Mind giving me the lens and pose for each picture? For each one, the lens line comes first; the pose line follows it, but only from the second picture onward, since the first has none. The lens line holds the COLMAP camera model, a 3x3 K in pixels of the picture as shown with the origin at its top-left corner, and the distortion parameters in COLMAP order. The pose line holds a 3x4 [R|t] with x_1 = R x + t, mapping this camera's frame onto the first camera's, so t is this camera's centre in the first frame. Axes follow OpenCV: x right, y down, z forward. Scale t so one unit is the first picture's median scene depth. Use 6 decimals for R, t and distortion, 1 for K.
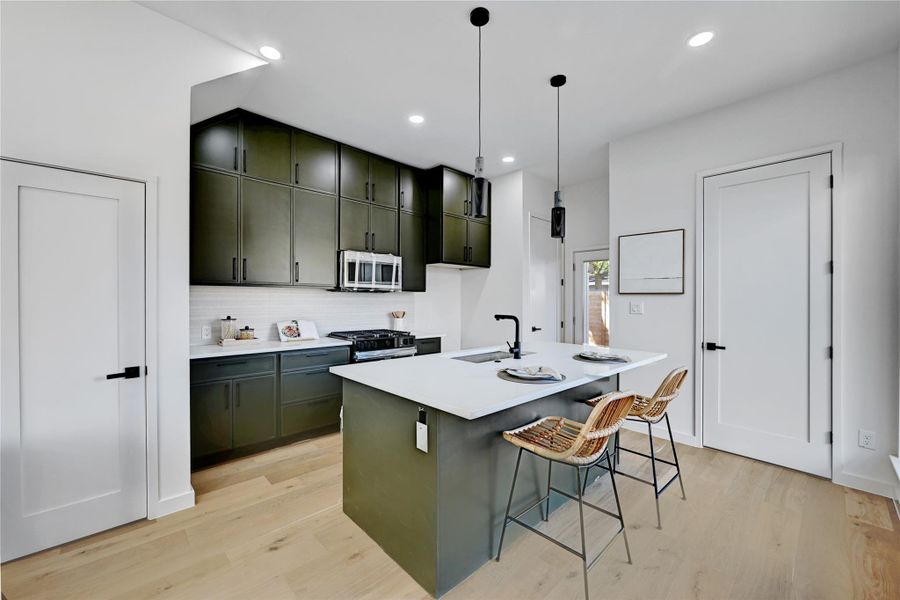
lens RADIAL K [[355.9, 0, 444.6], [0, 355.9, 298.0], [0, 0, 1]] dist [-0.004584, 0.001223]
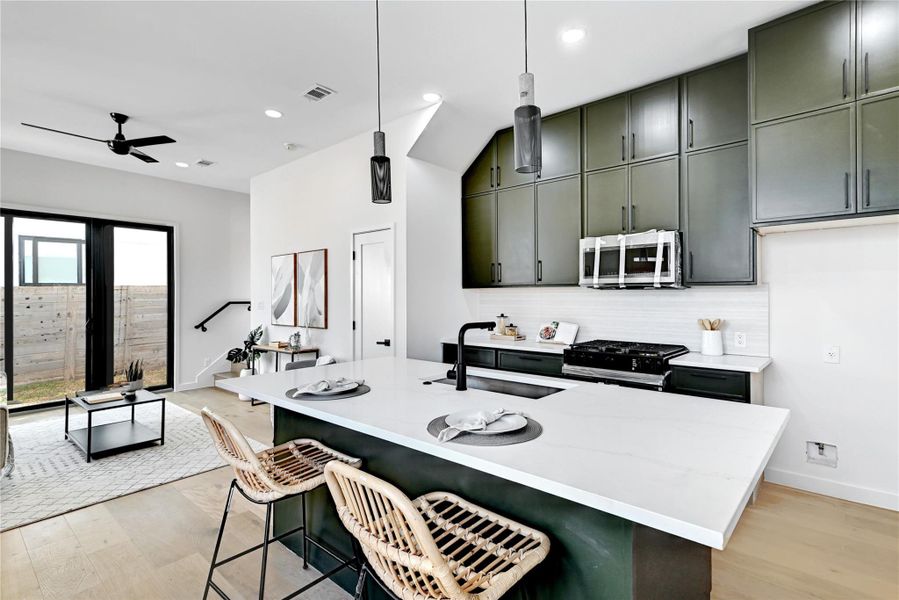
lens RADIAL K [[426.7, 0, 458.2], [0, 426.7, 300.1], [0, 0, 1]] dist [0.002022, 0.000031]
pose [[0.120520, -0.002056, -0.992709, 0.724297], [0.004793, 0.999987, -0.001490, 0.007332], [0.992699, -0.004579, 0.120528, 0.674993]]
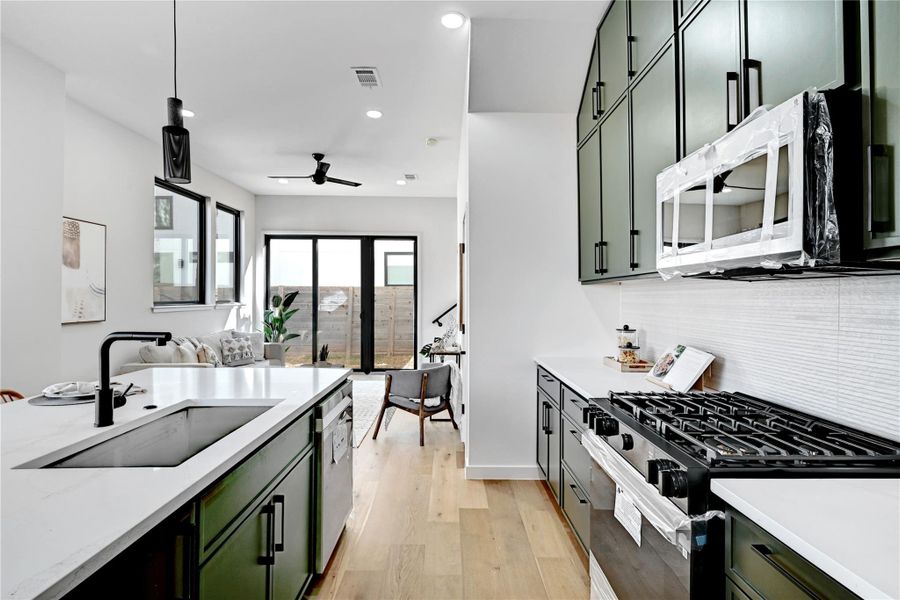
lens RADIAL K [[427.2, 0, 440.7], [0, 427.2, 298.5], [0, 0, 1]] dist [0.002022, 0.000031]
pose [[-0.687450, -0.006395, -0.726203, 0.244328], [-0.007978, 0.999967, -0.001254, 0.004296], [0.726188, 0.004931, -0.687479, 1.263730]]
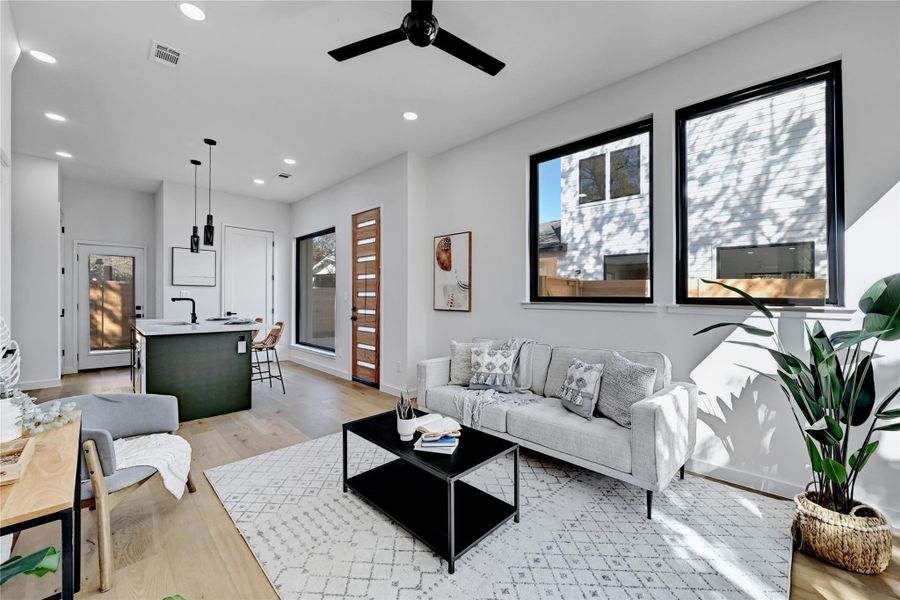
lens RADIAL K [[355.9, 0, 450.9], [0, 355.9, 298.9], [0, 0, 1]] dist [-0.004584, 0.001223]
pose [[-0.036871, -0.013311, 0.999231, -1.183390], [-0.009824, 0.999868, 0.012957, 0.016600], [-0.999272, -0.009339, -0.036997, -0.146602]]
